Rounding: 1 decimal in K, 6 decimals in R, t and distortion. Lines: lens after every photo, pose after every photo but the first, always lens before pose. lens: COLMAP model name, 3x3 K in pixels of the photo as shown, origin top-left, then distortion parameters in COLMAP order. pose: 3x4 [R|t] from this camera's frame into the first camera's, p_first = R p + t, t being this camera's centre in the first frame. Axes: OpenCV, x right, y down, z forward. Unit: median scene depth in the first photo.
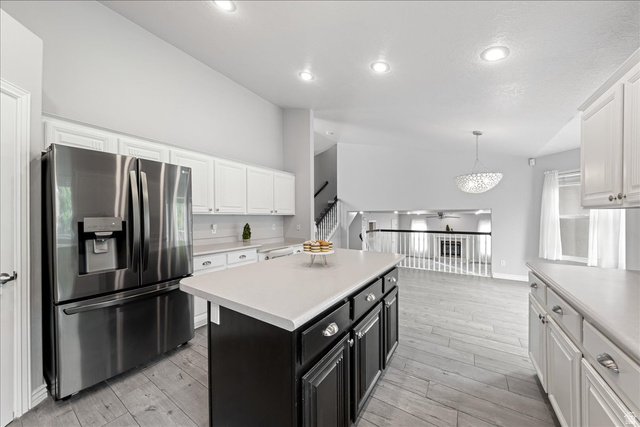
lens RADIAL K [[224.0, 0, 319.7], [0, 224.0, 218.5], [0, 0, 1]] dist [0.000241, -0.000009]
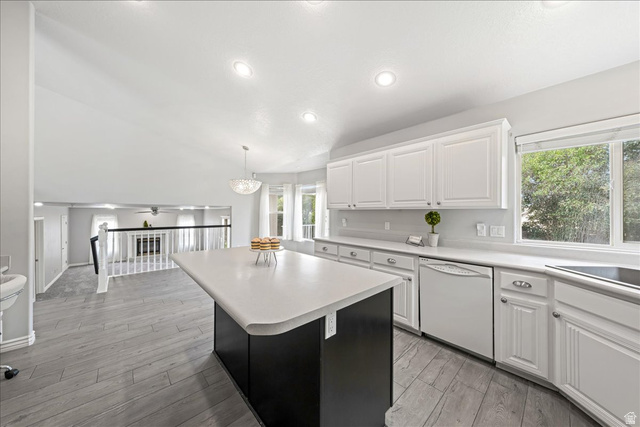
lens RADIAL K [[213.9, 0, 320.0], [0, 213.9, 213.5], [0, 0, 1]] dist [0.000249, 0.000016]
pose [[0.242694, 0.001345, 0.970102, -0.116257], [0.001425, 0.999997, -0.001743, 0.000599], [-0.970102, 0.001806, 0.242692, 0.084997]]
